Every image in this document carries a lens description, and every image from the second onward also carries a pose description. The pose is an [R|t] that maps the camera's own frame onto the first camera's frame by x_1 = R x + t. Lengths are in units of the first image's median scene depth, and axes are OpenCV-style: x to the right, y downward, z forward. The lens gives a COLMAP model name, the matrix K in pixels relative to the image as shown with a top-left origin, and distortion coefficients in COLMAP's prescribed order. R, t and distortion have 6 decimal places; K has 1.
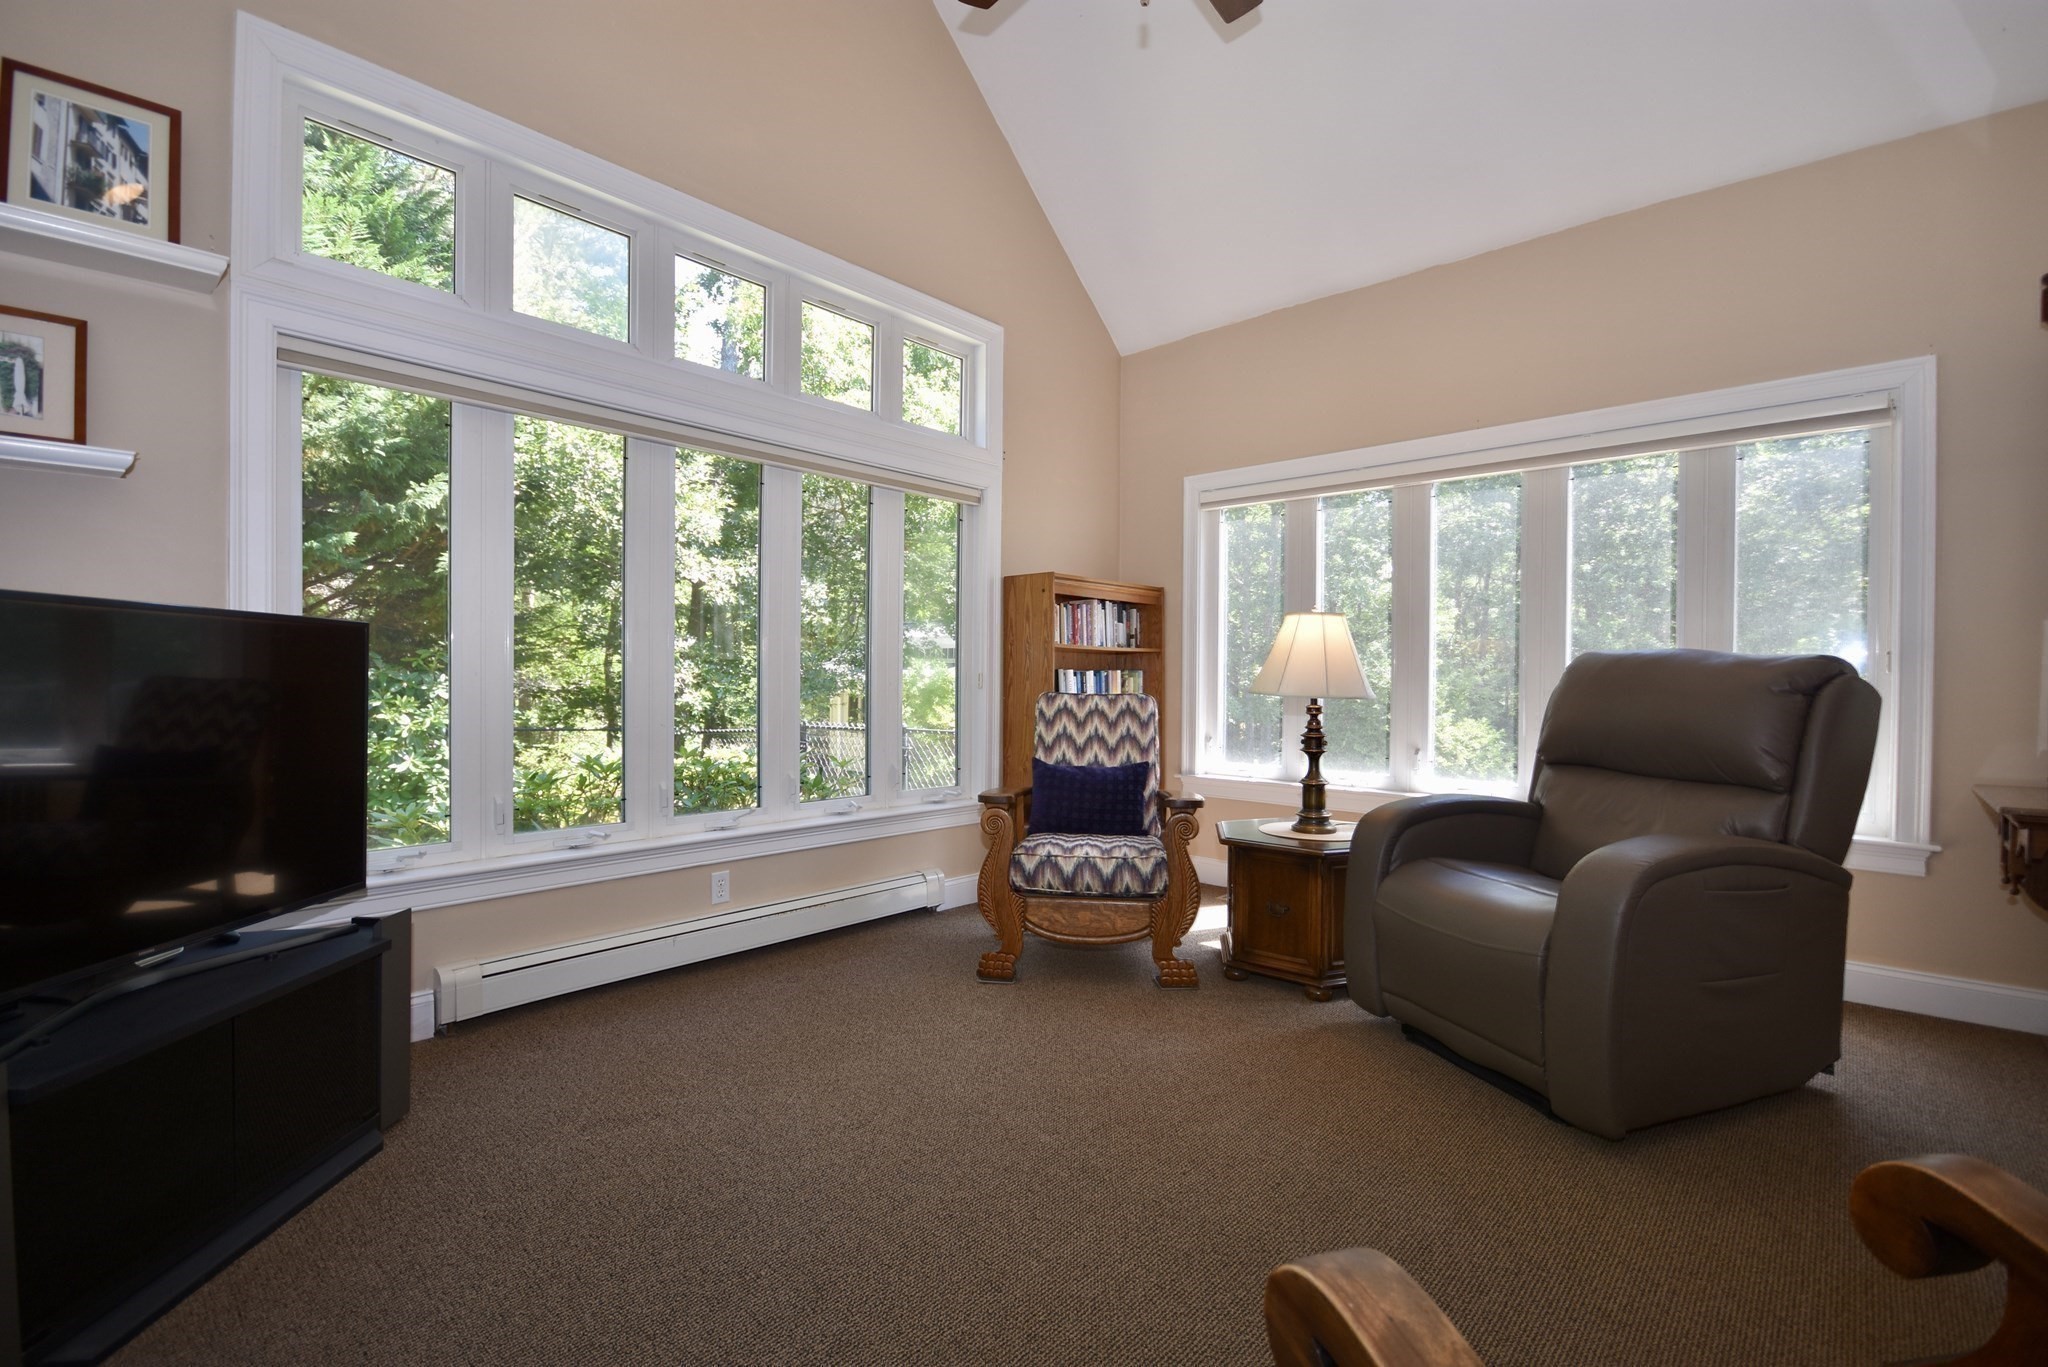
lens RADIAL K [[896.9, 0, 1011.1], [0, 896.9, 678.1], [0, 0, 1]] dist [-0.003295, -0.003767]
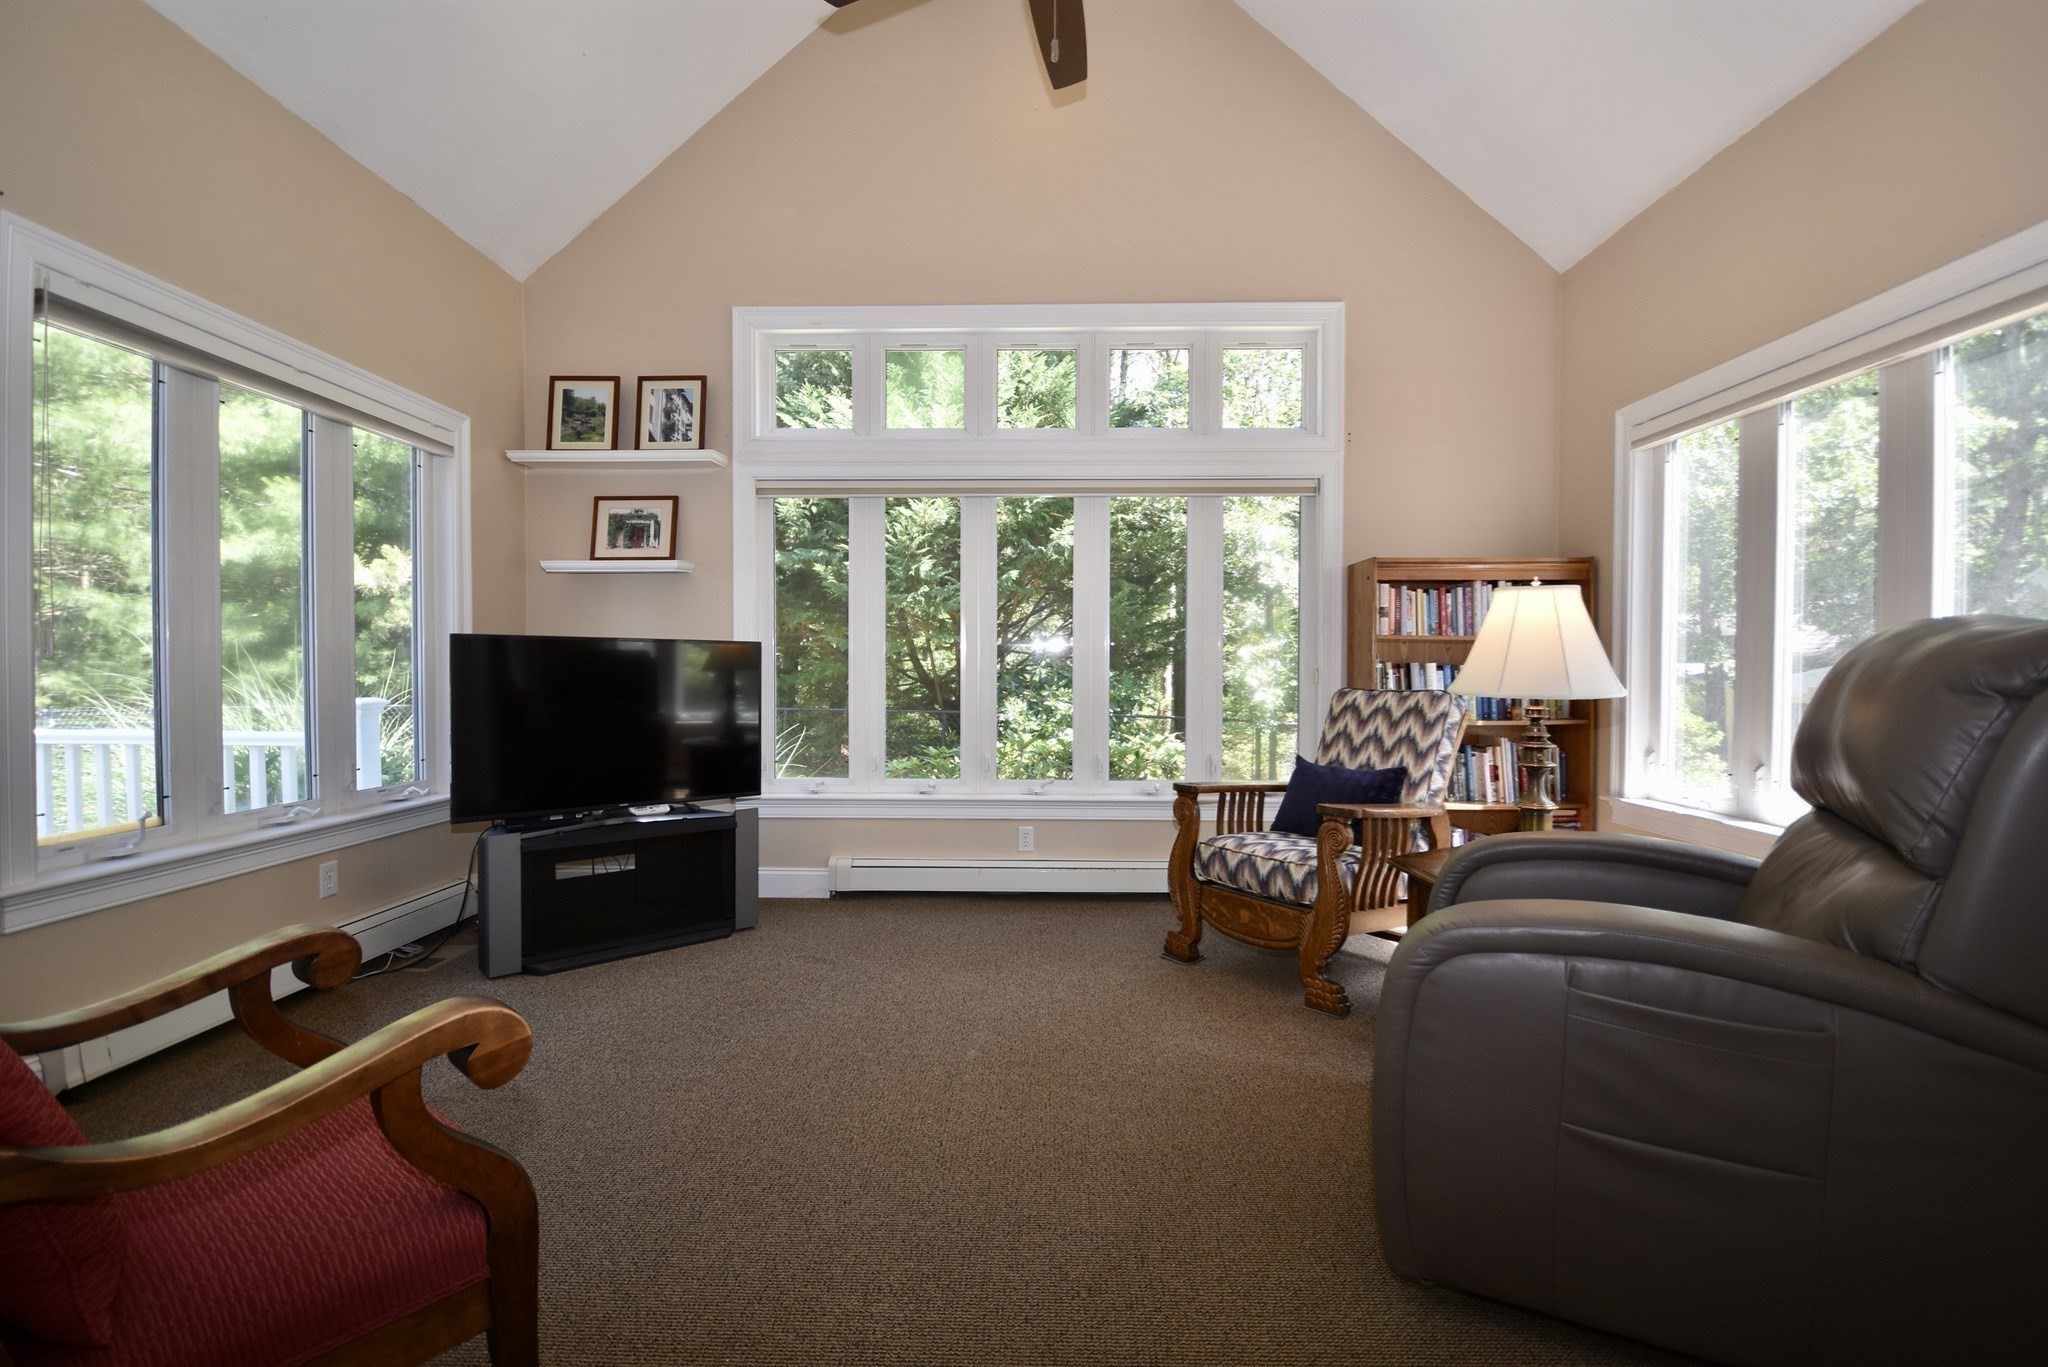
lens RADIAL K [[896.9, 0, 1025.7], [0, 896.9, 681.1], [0, 0, 1]] dist [-0.003295, -0.003767]
pose [[0.664991, 0.001796, -0.746849, 0.607498], [0.003036, 0.999982, 0.005109, 0.003353], [0.746845, -0.005664, 0.664974, 0.153240]]
